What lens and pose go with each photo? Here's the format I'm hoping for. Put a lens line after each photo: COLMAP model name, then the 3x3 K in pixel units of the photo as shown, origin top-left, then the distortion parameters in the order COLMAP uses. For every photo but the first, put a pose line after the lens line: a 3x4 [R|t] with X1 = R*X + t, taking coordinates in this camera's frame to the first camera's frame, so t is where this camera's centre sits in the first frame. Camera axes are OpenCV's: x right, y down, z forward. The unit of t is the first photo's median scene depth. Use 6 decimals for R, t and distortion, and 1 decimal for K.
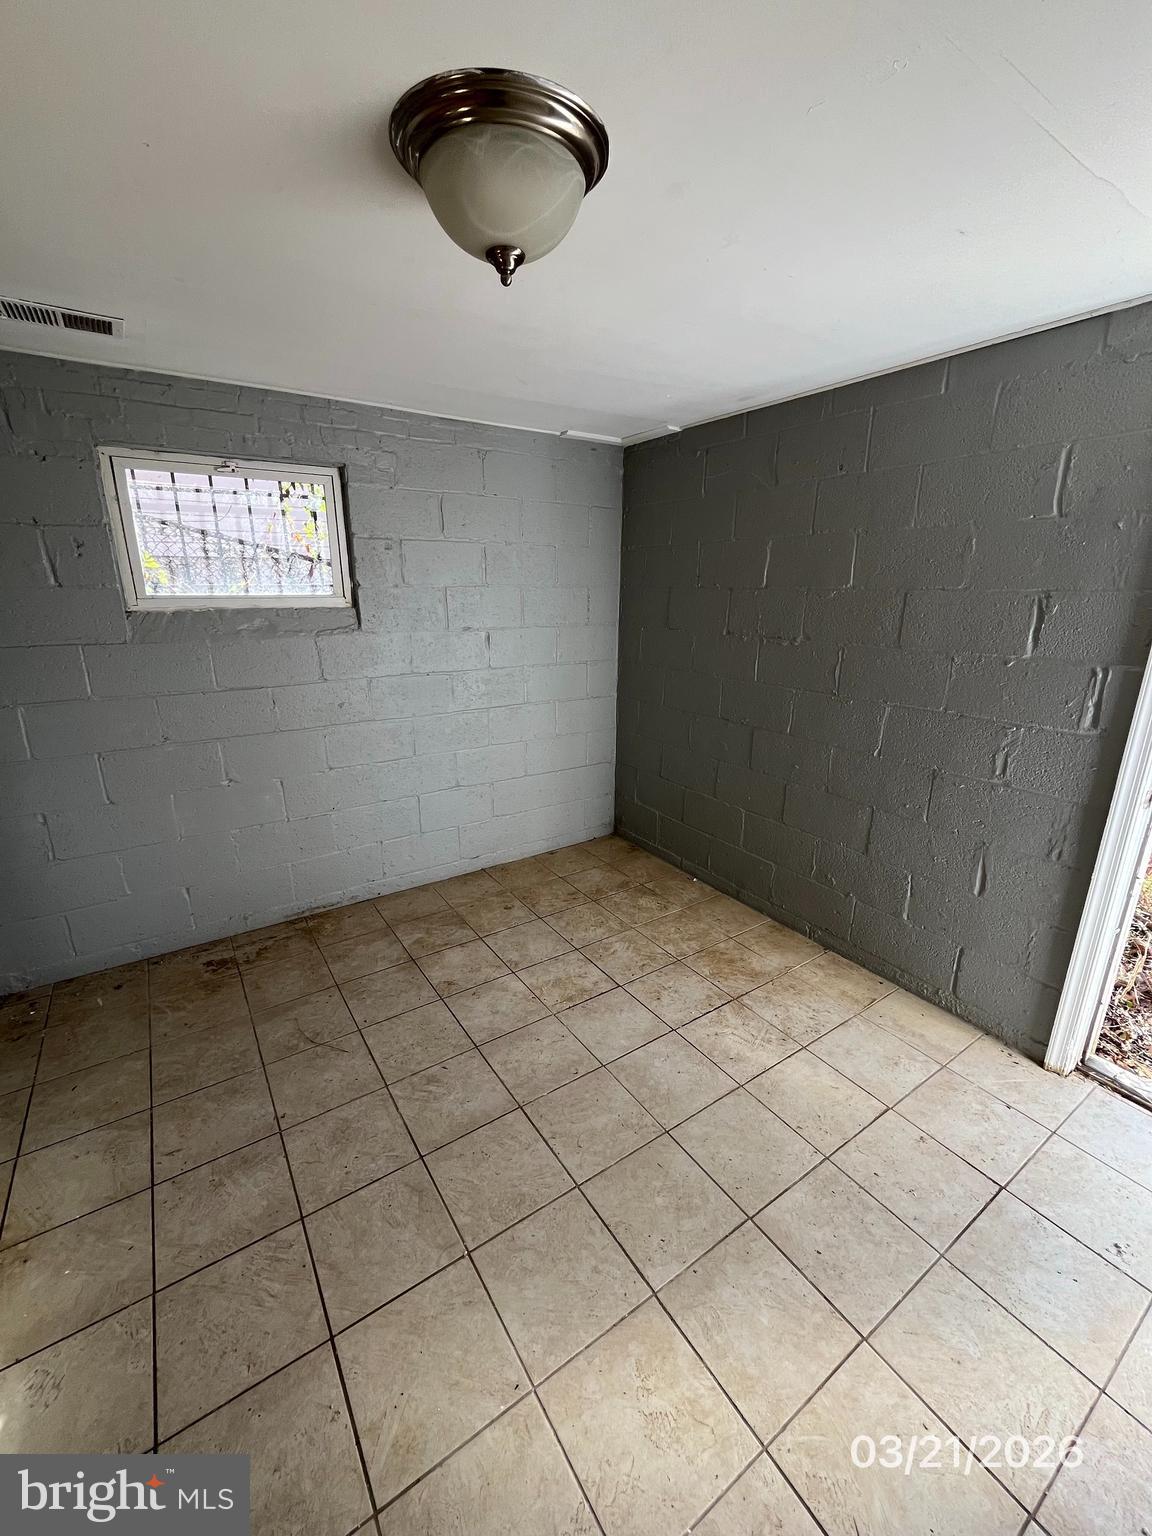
lens RADIAL K [[622.8, 0, 574.7], [0, 622.8, 764.2], [0, 0, 1]] dist [-0.002587, -0.000113]
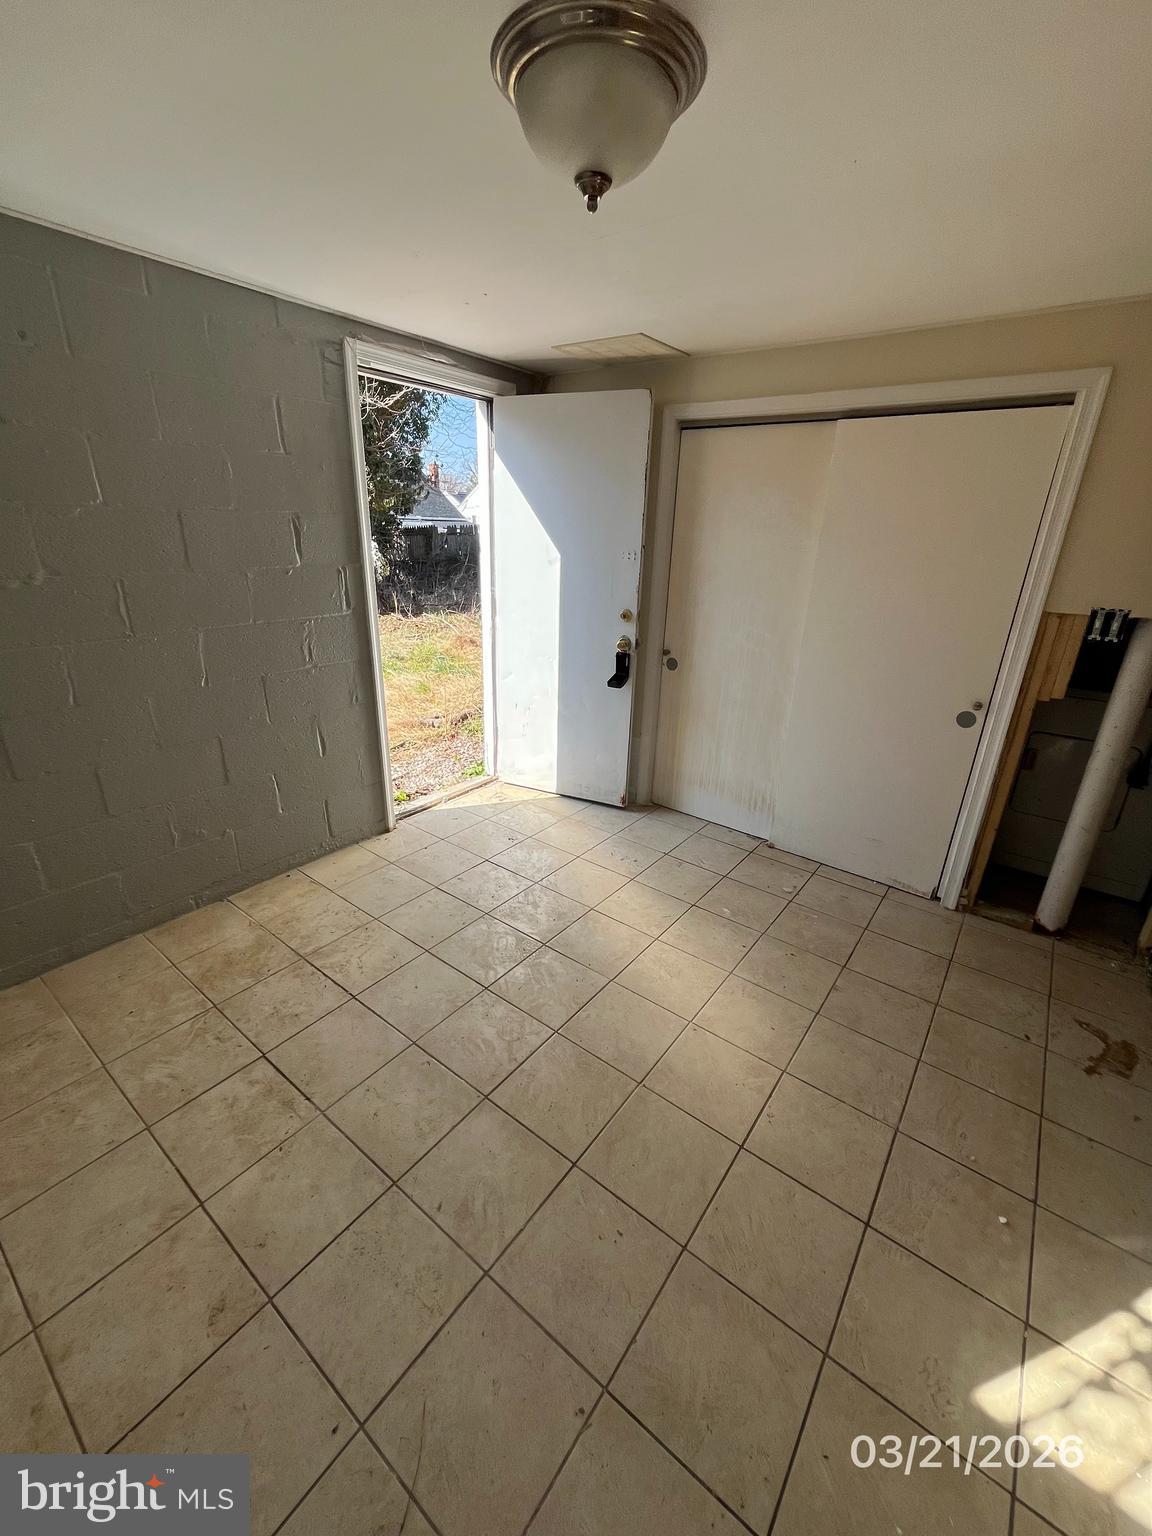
lens RADIAL K [[622.8, 0, 574.7], [0, 622.8, 764.2], [0, 0, 1]] dist [-0.002587, -0.000113]
pose [[-0.323525, -0.352548, 0.878090, -0.663012], [0.230393, 0.870718, 0.434475, -0.215815], [-0.917742, 0.342869, -0.200474, 0.774871]]
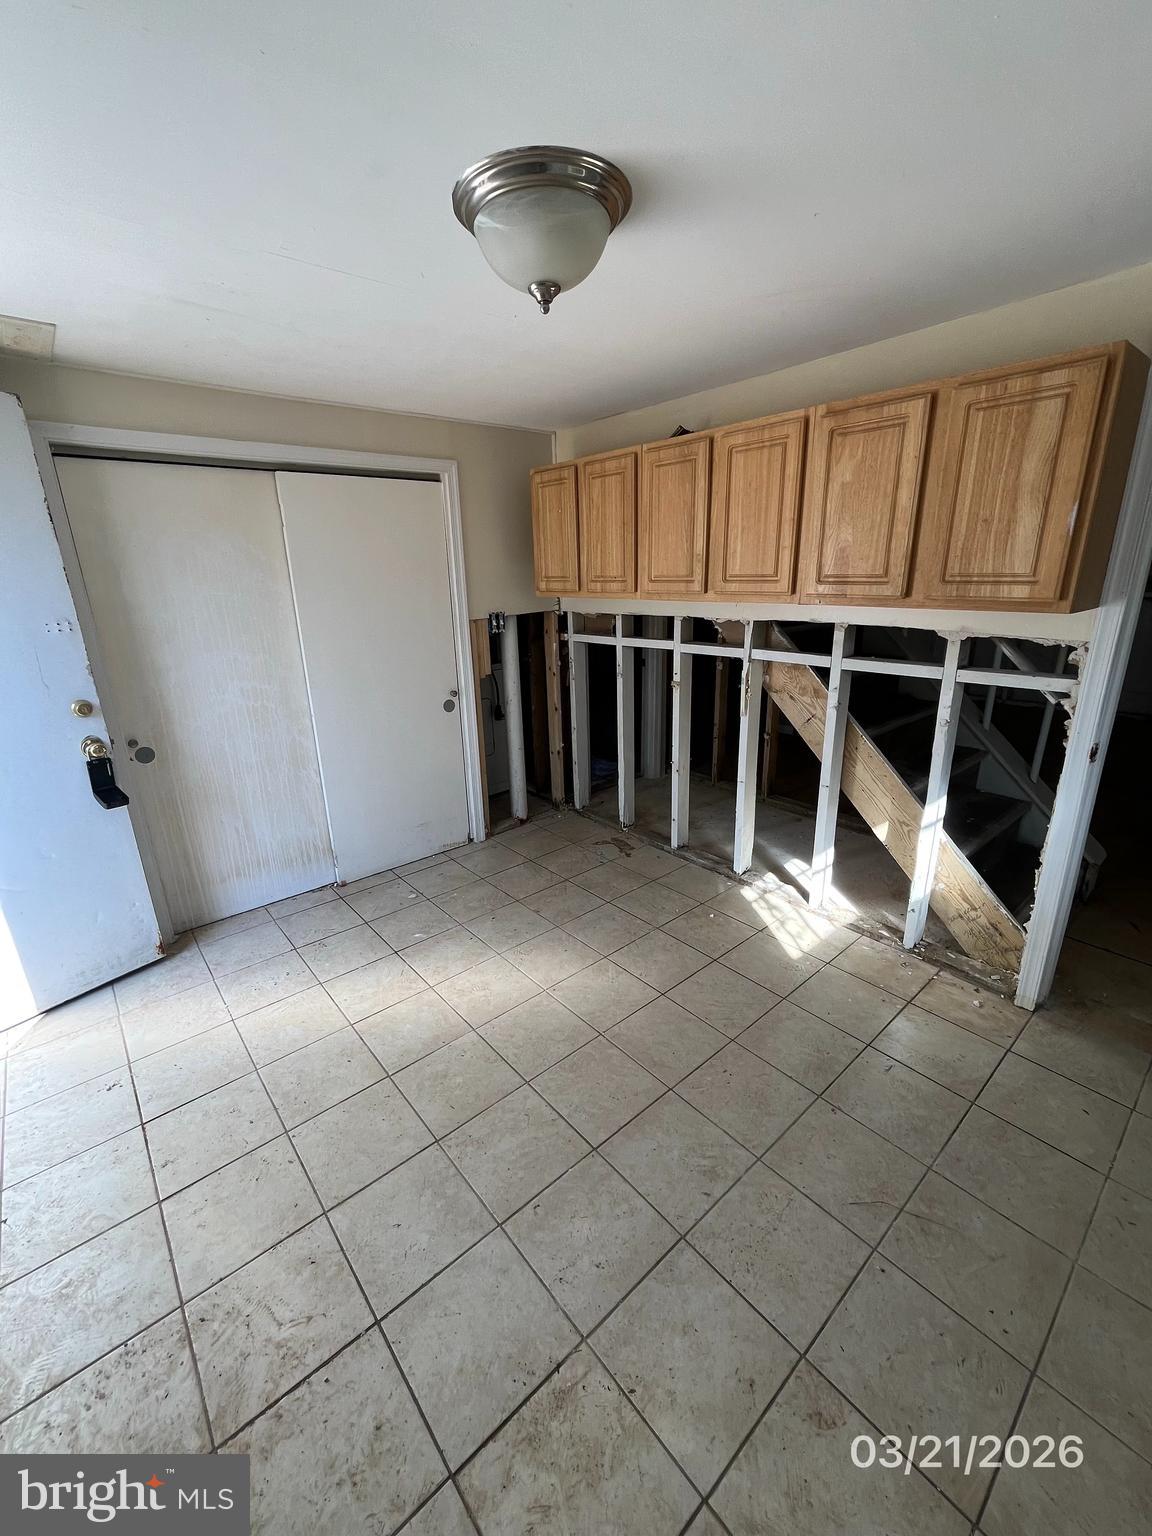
lens RADIAL K [[622.8, 0, 574.7], [0, 622.8, 764.2], [0, 0, 1]] dist [-0.002587, -0.000113]
pose [[-0.992763, 0.055683, -0.106405, 0.005477], [-0.012549, 0.833068, 0.553028, -0.356751], [0.119437, 0.550361, -0.826340, 1.241834]]
